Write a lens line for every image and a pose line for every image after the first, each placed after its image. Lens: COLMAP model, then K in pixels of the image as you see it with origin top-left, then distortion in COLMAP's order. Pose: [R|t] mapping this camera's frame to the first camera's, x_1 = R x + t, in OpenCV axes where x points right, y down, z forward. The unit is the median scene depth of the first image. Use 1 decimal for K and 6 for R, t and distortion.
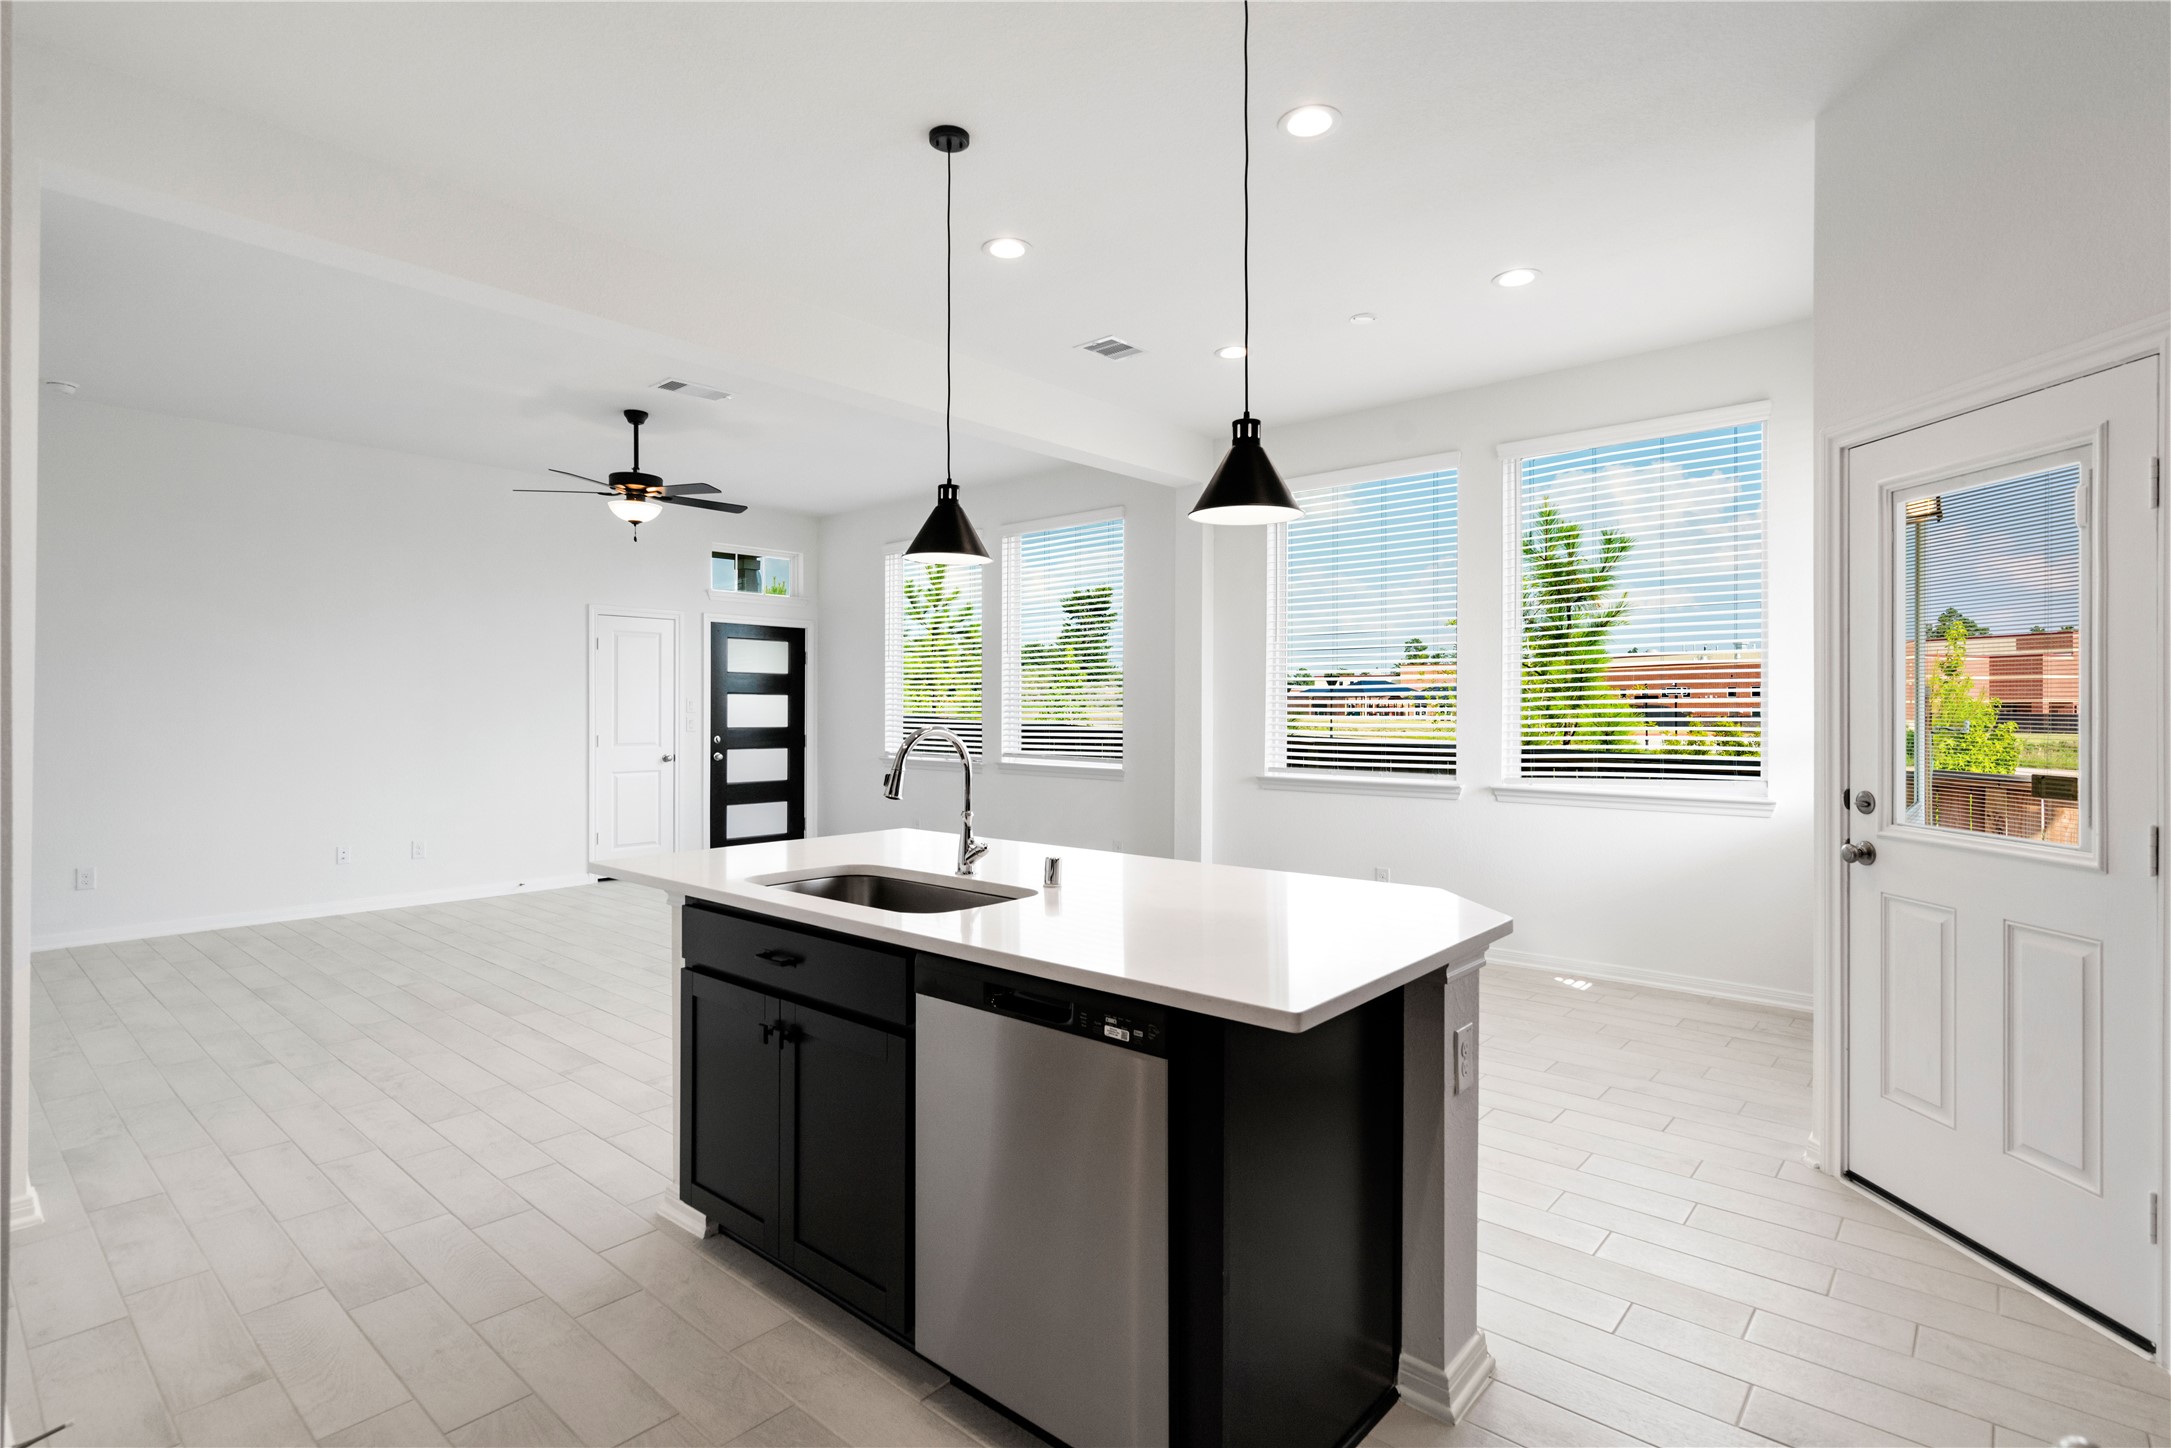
lens RADIAL K [[1031.2, 0, 1097.2], [0, 1031.2, 725.1], [0, 0, 1]] dist [-0.003006, 0.002284]
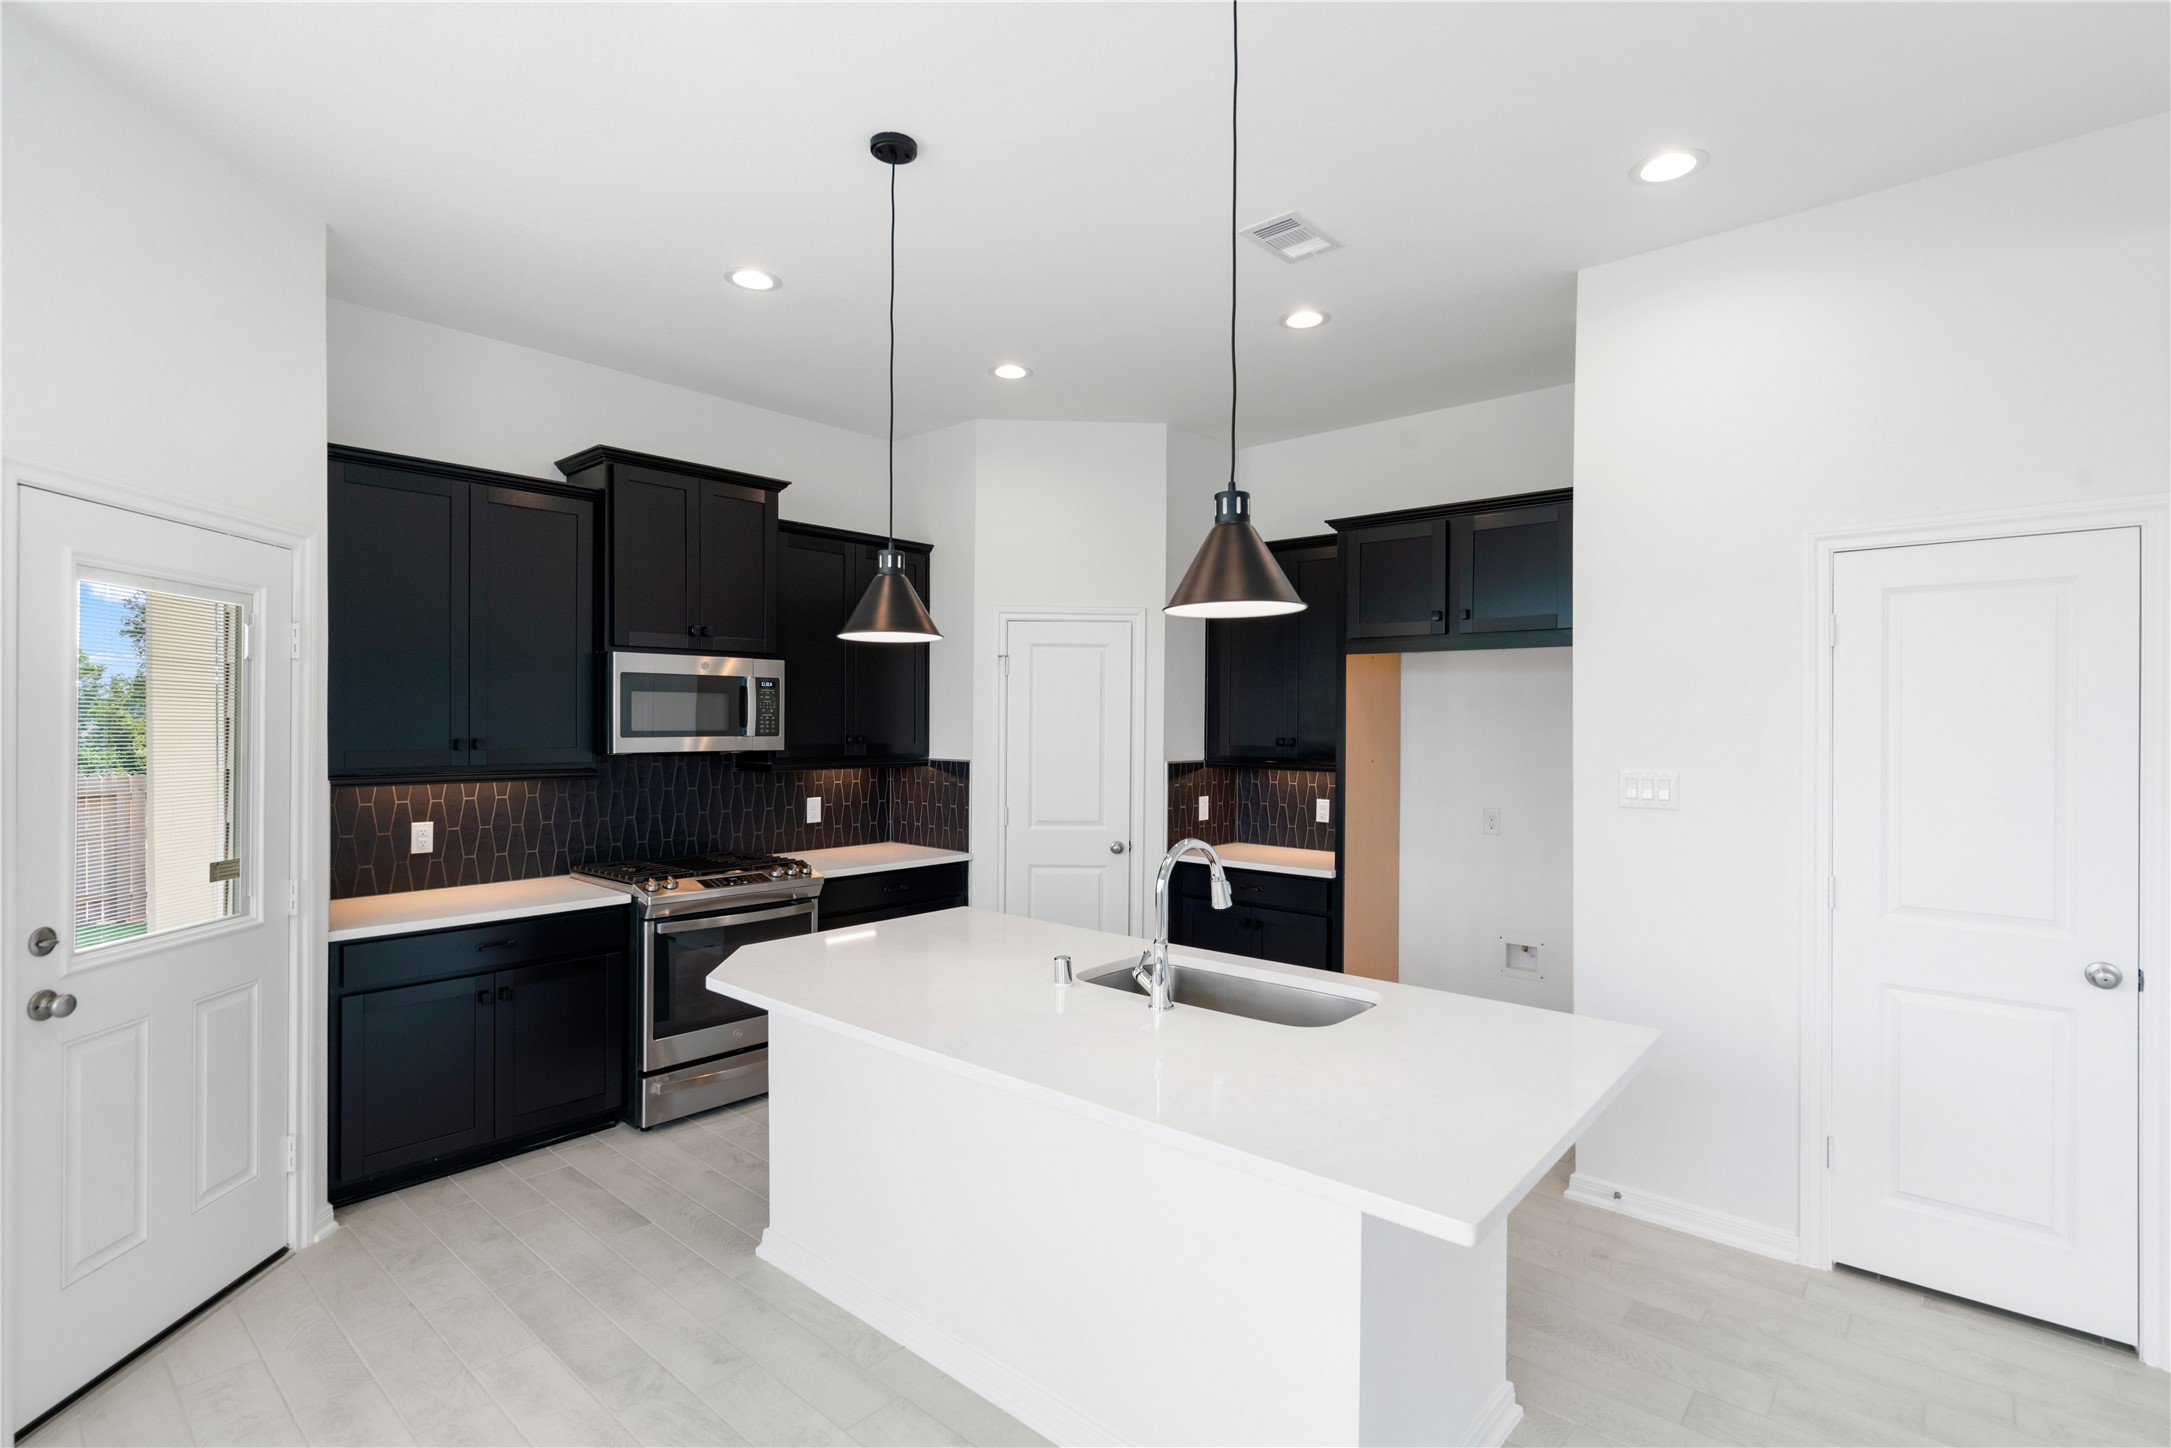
lens RADIAL K [[1031.2, 0, 1083.7], [0, 1031.2, 724.4], [0, 0, 1]] dist [-0.003006, 0.002284]
pose [[-0.999813, -0.004040, 0.018915, -0.030342], [-0.003693, 0.999825, 0.018328, -0.051131], [-0.018986, 0.018254, -0.999653, 0.838232]]
